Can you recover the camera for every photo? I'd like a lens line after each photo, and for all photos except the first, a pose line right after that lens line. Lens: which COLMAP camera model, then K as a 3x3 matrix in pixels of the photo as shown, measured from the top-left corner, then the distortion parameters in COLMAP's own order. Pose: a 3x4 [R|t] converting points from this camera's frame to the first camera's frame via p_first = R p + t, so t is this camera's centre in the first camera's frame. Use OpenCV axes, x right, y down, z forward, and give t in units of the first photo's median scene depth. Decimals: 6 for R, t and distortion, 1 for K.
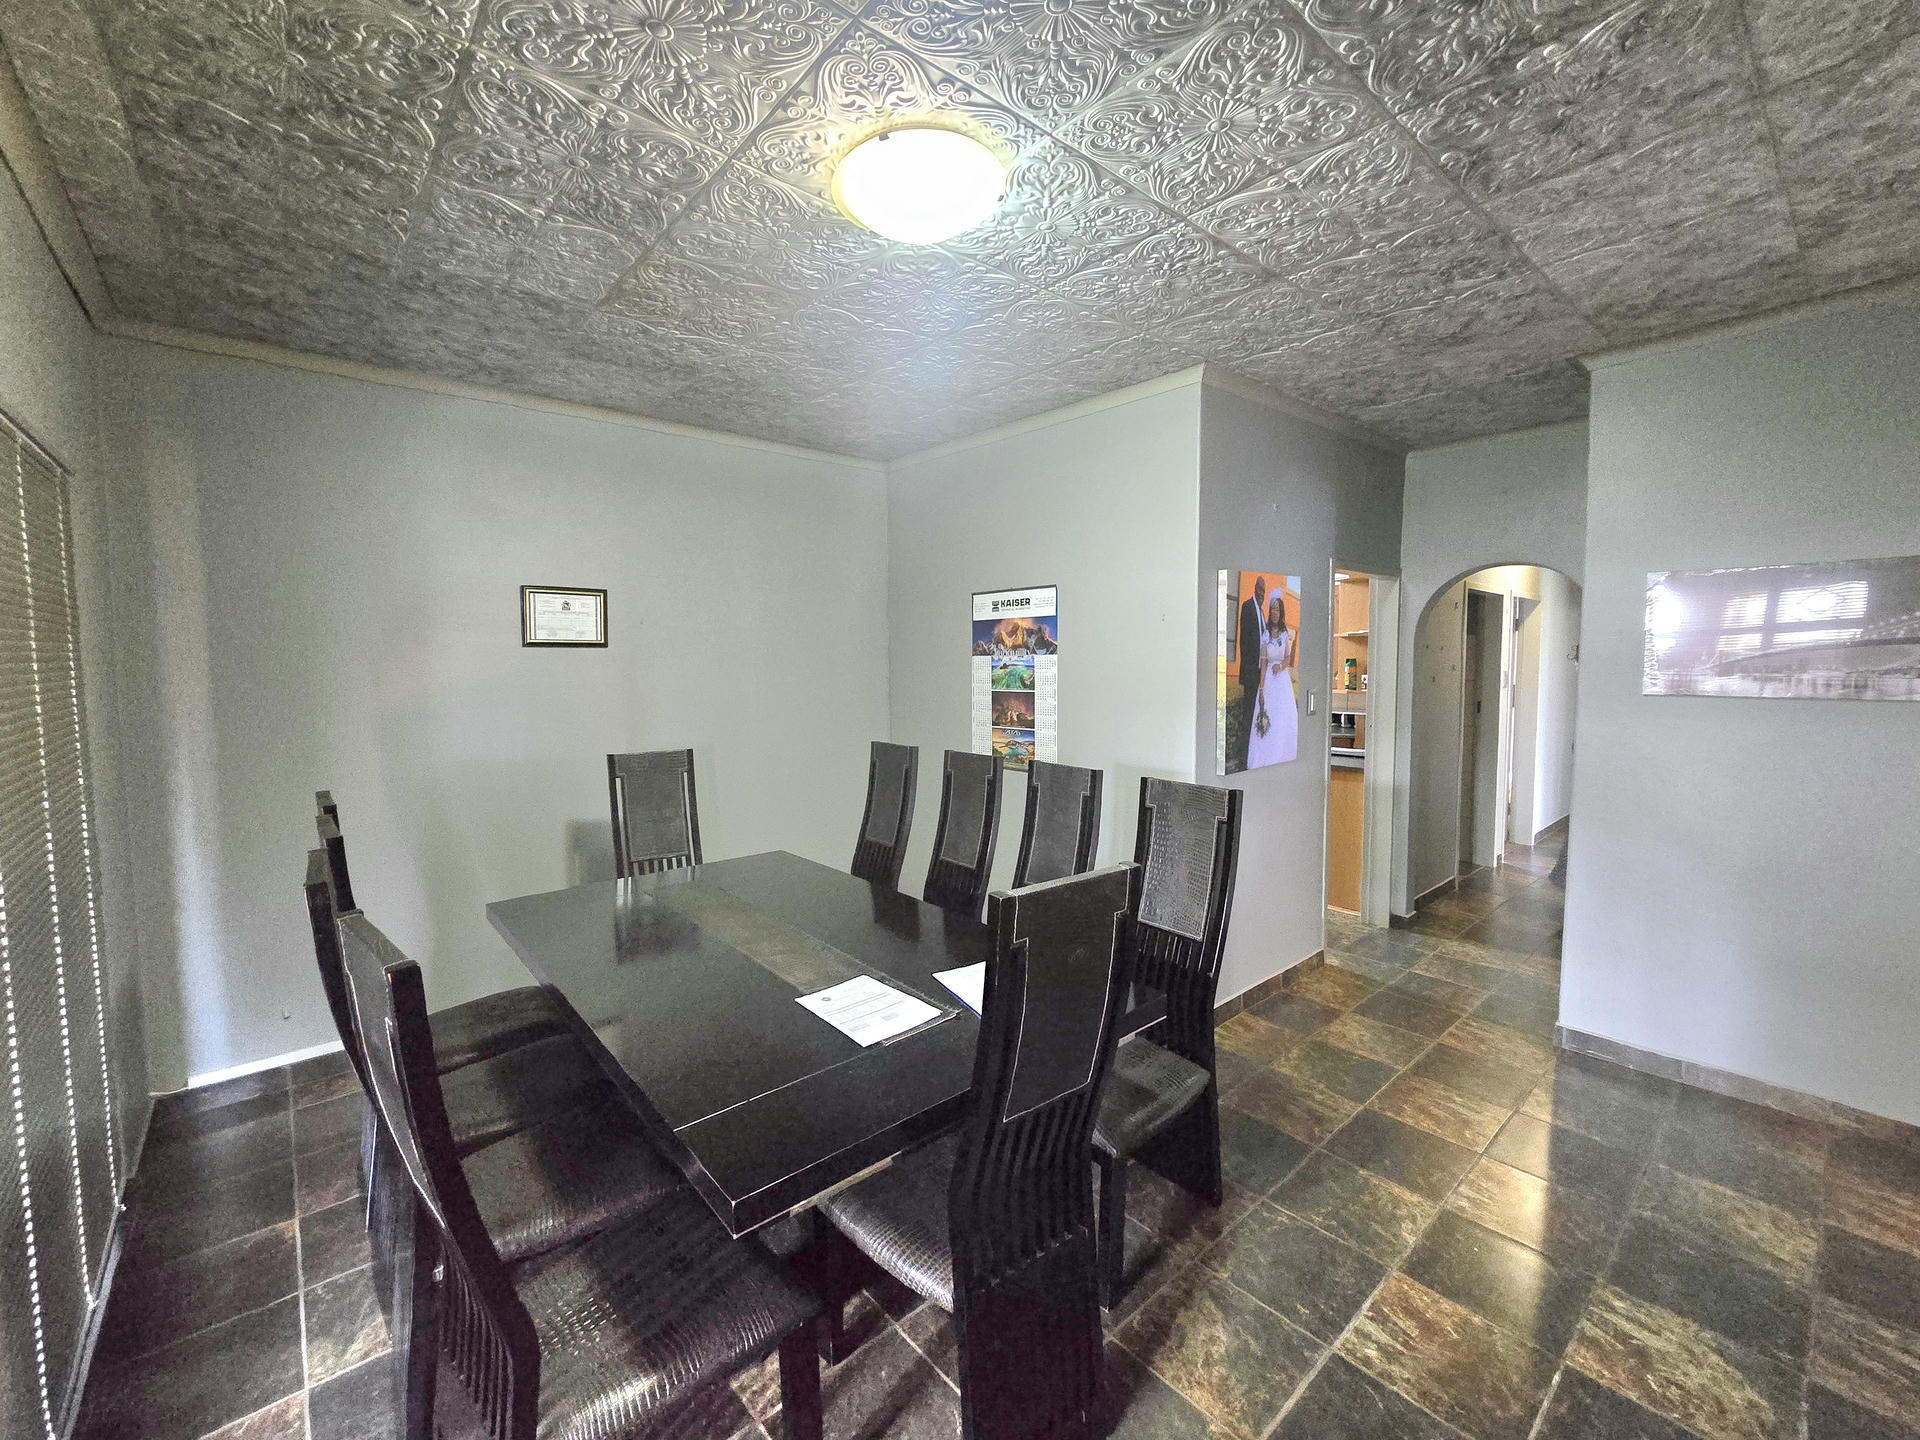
lens RADIAL K [[789.8, 0, 958.5], [0, 789.8, 711.9], [0, 0, 1]] dist [-0.000388, 0.000091]
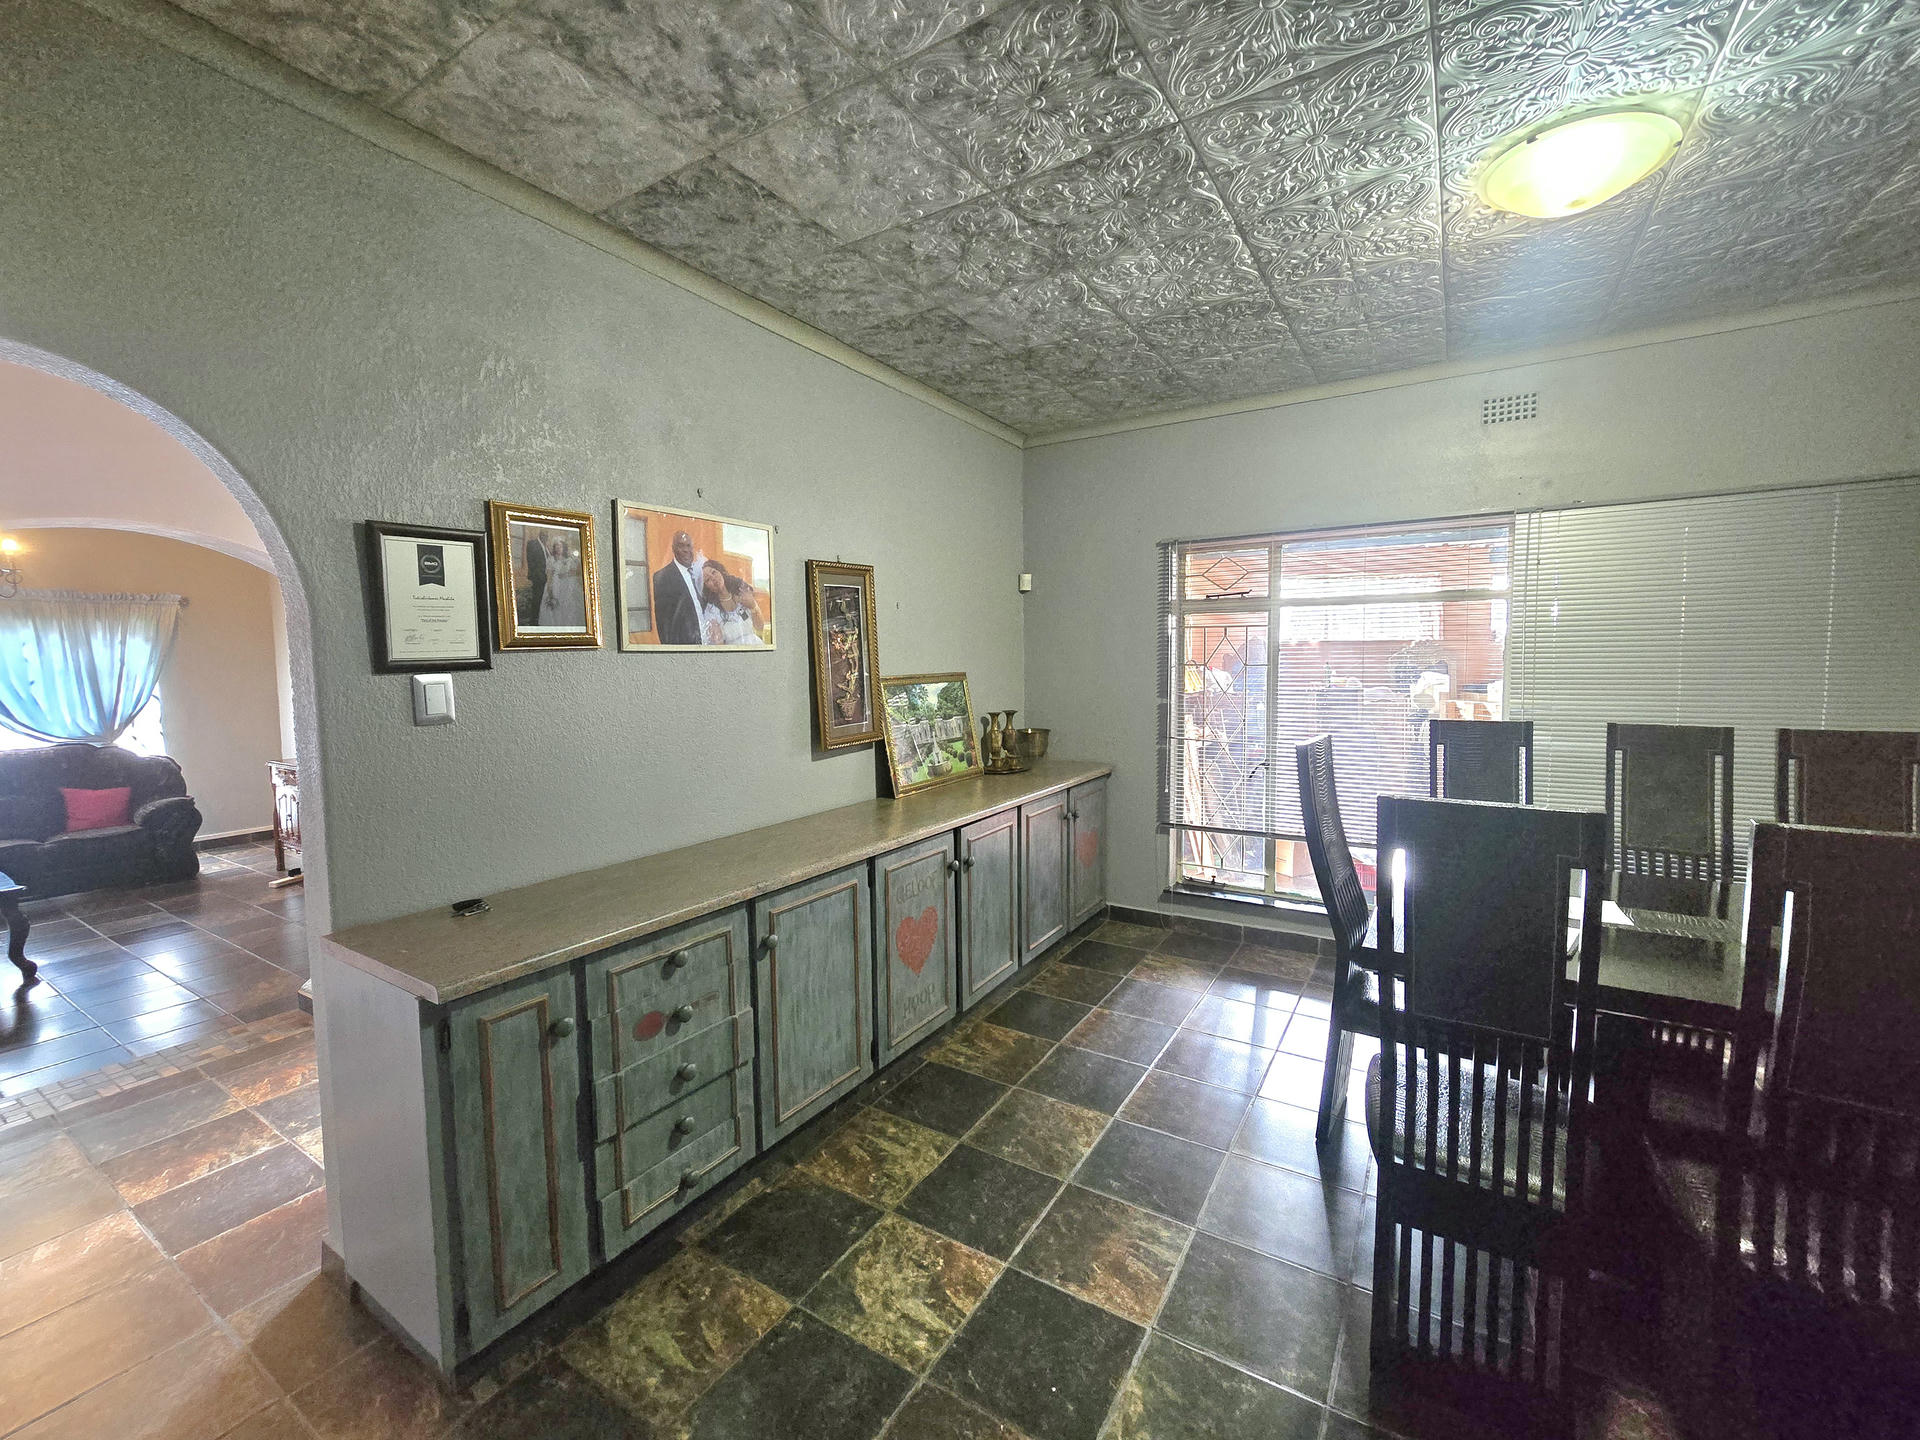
lens RADIAL K [[789.8, 0, 964.3], [0, 789.8, 716.3], [0, 0, 1]] dist [-0.000388, 0.000091]
pose [[-0.955006, 0.040440, -0.293815, 1.083401], [0.000659, 0.990948, 0.134247, -0.065454], [0.296585, 0.128013, -0.946388, 1.864746]]
